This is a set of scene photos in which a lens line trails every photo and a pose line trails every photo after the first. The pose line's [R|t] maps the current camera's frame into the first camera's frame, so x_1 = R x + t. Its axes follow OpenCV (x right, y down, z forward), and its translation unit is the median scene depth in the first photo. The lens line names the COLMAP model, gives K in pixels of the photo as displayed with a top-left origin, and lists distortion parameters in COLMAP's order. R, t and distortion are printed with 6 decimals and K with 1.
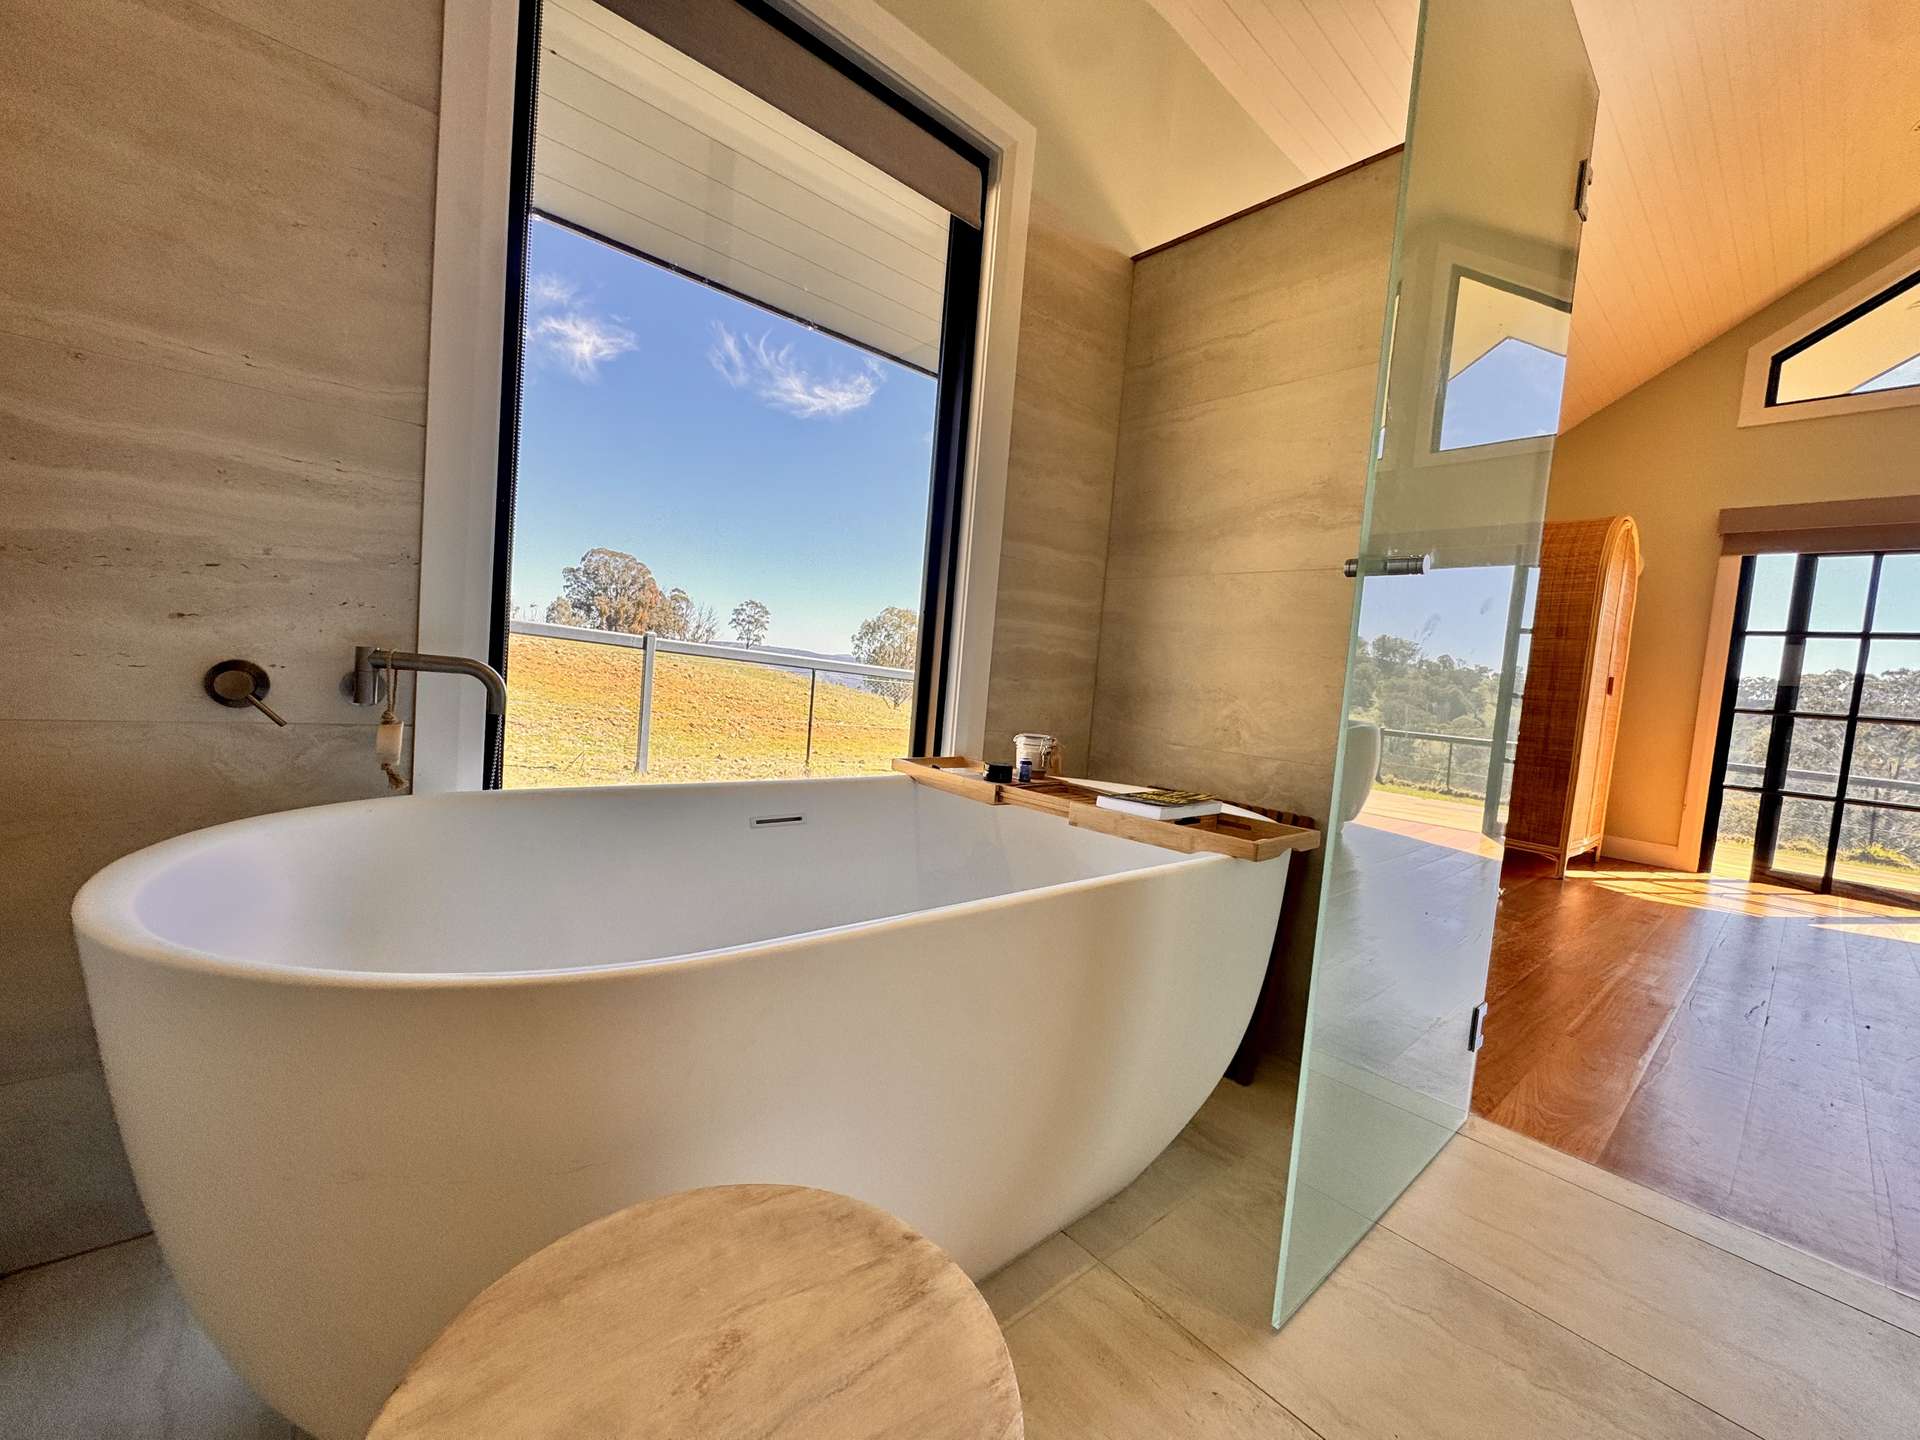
lens RADIAL K [[765.7, 0, 952.5], [0, 765.7, 723.6], [0, 0, 1]] dist [-0.001025, -0.000130]
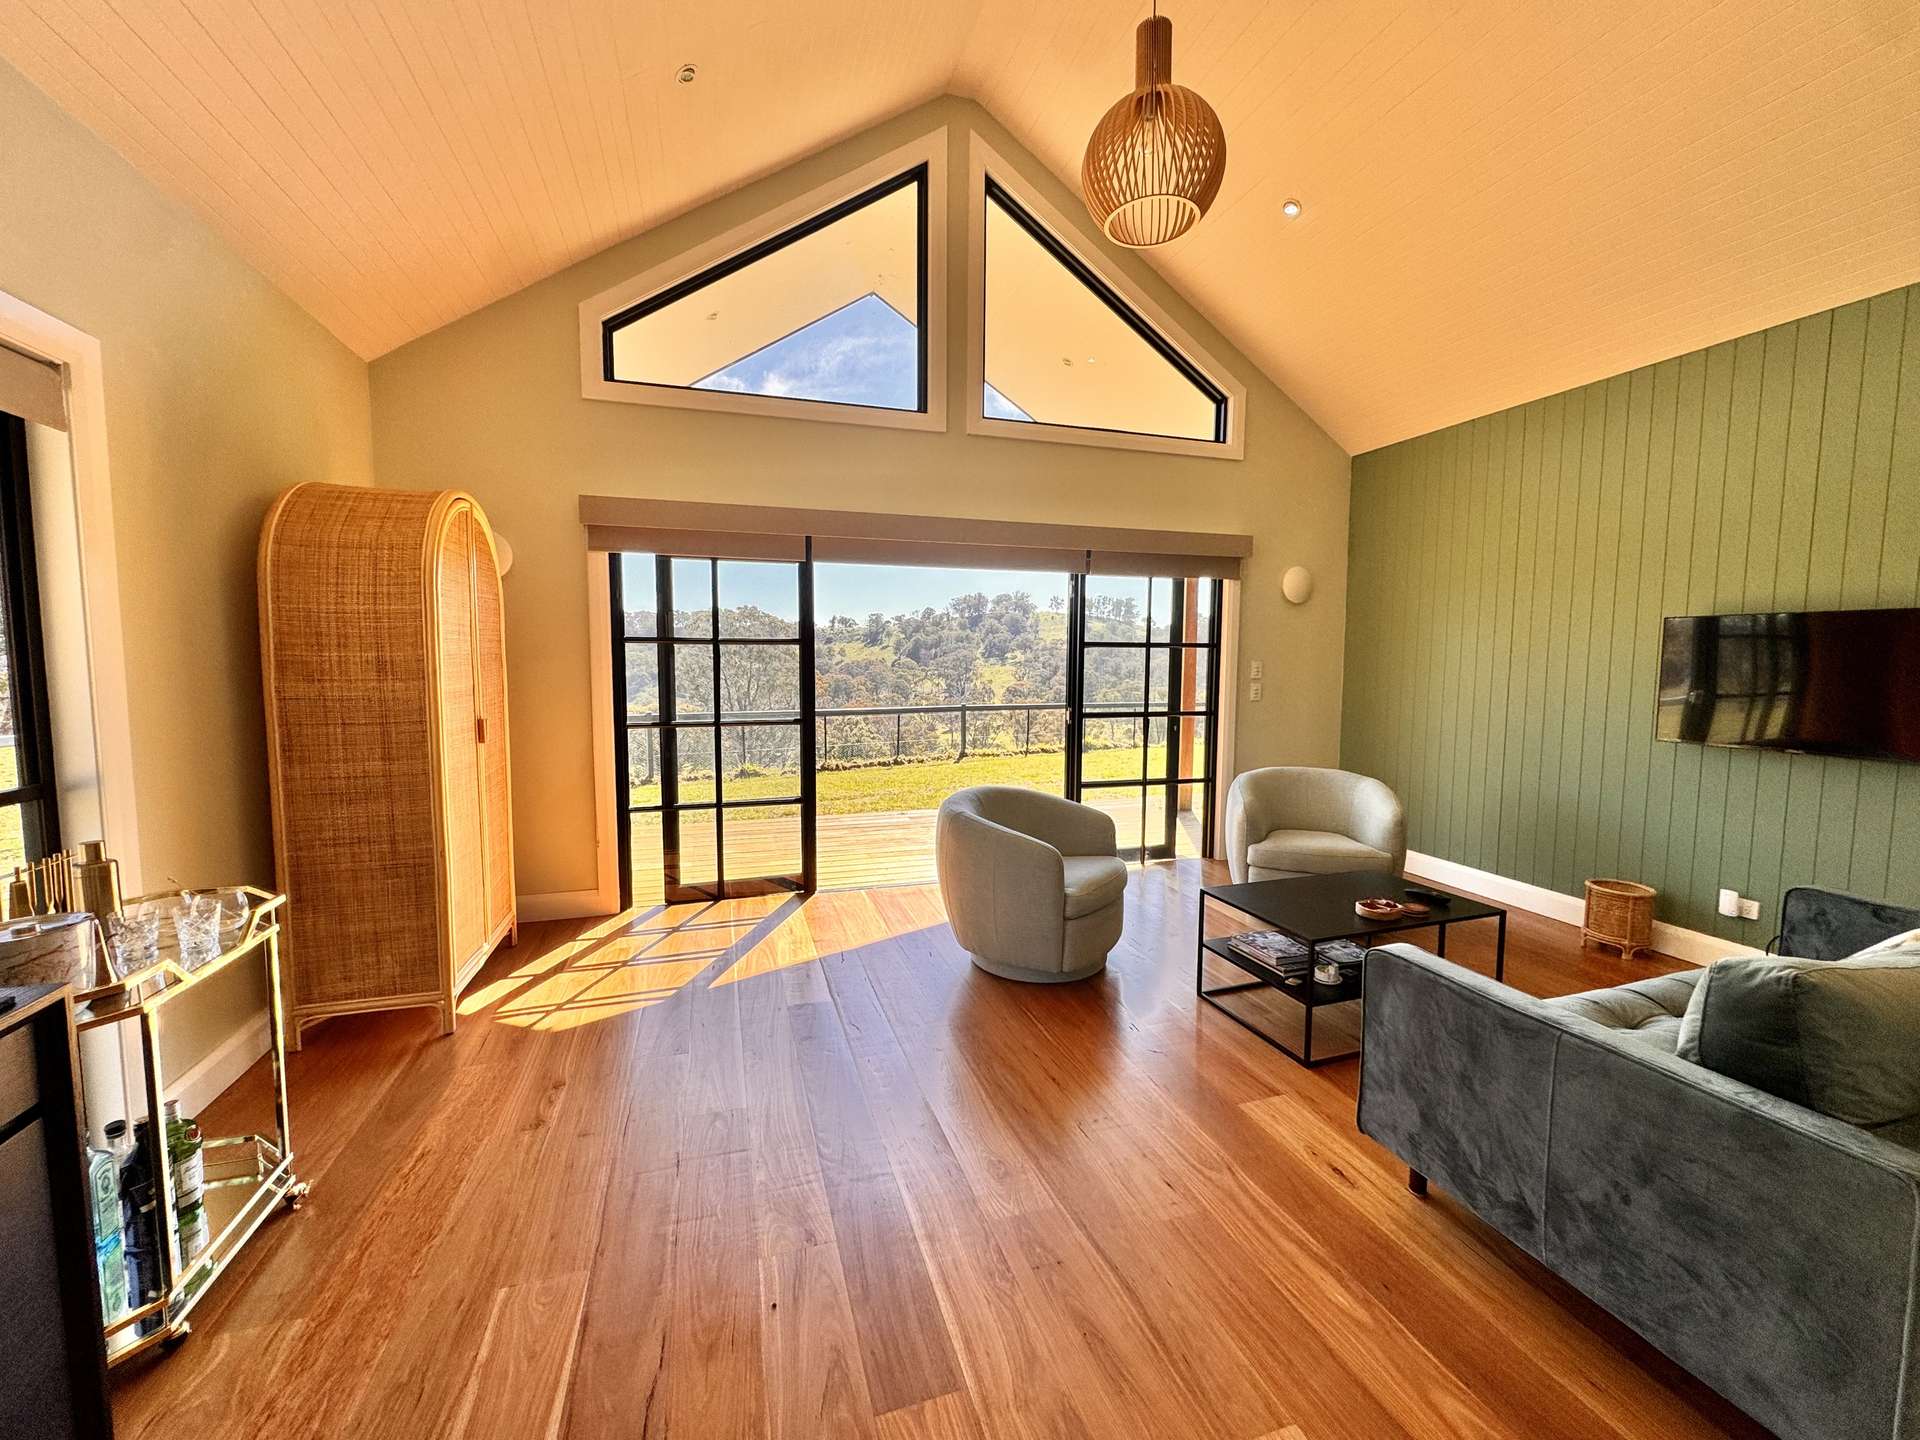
lens RADIAL K [[765.7, 0, 952.6], [0, 765.7, 718.0], [0, 0, 1]] dist [-0.001025, -0.000130]
pose [[0.404961, -0.151135, 0.901756, 0.379113], [0.085769, 0.988175, 0.127101, -0.110769], [-0.910302, 0.025872, 0.413135, 0.288660]]
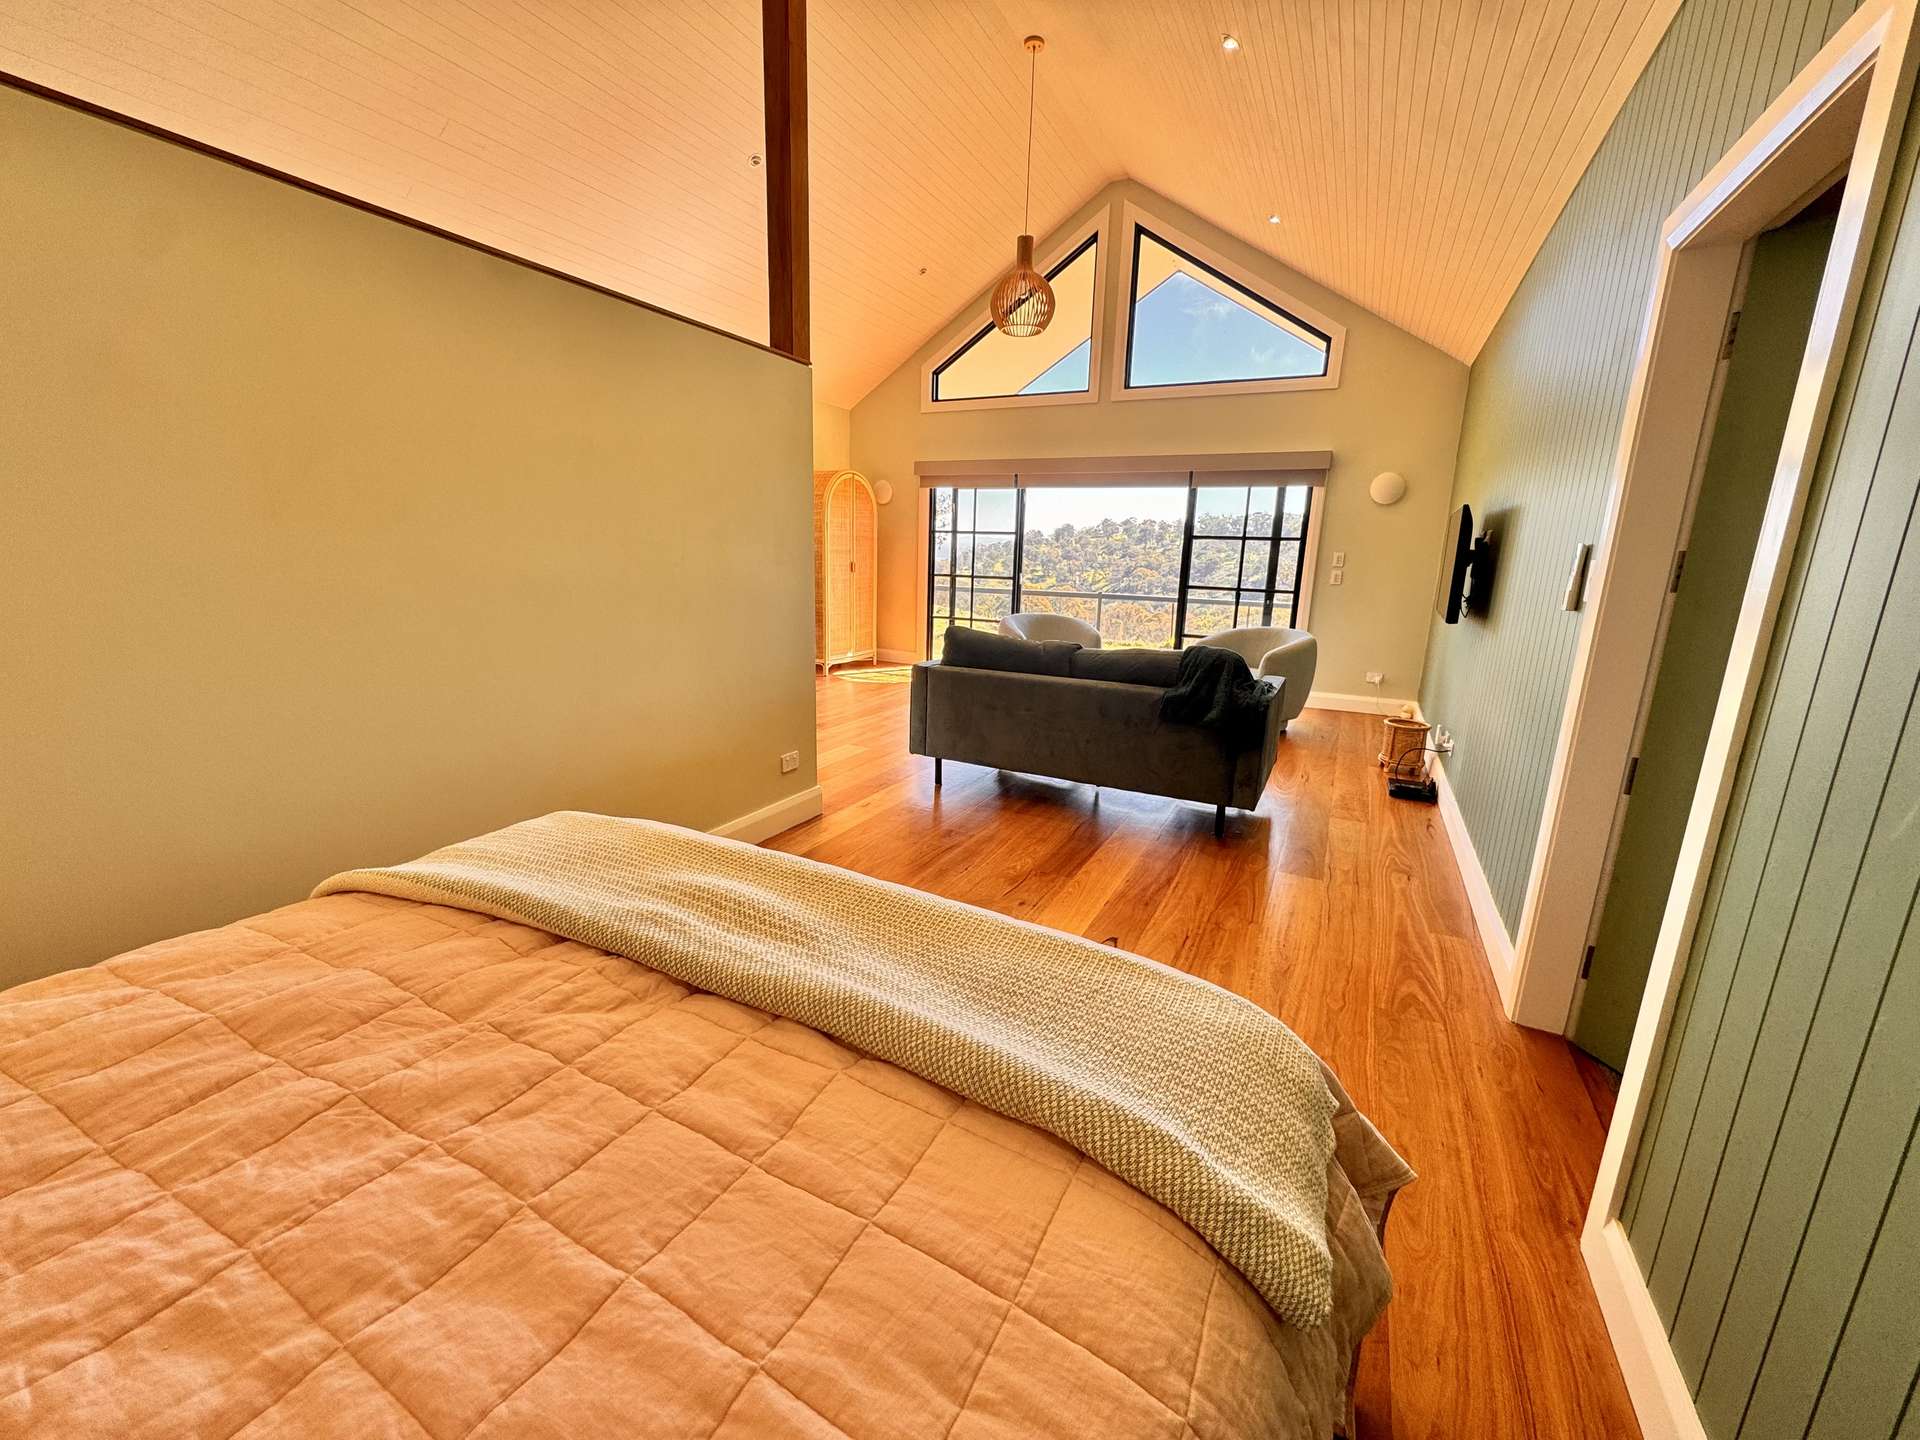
lens RADIAL K [[765.7, 0, 956.1], [0, 765.7, 722.2], [0, 0, 1]] dist [-0.001025, -0.000130]
pose [[0.930503, -0.136748, 0.339800, 0.405539], [0.070662, 0.977286, 0.199796, -0.036037], [-0.359404, -0.161900, 0.919030, -0.785946]]
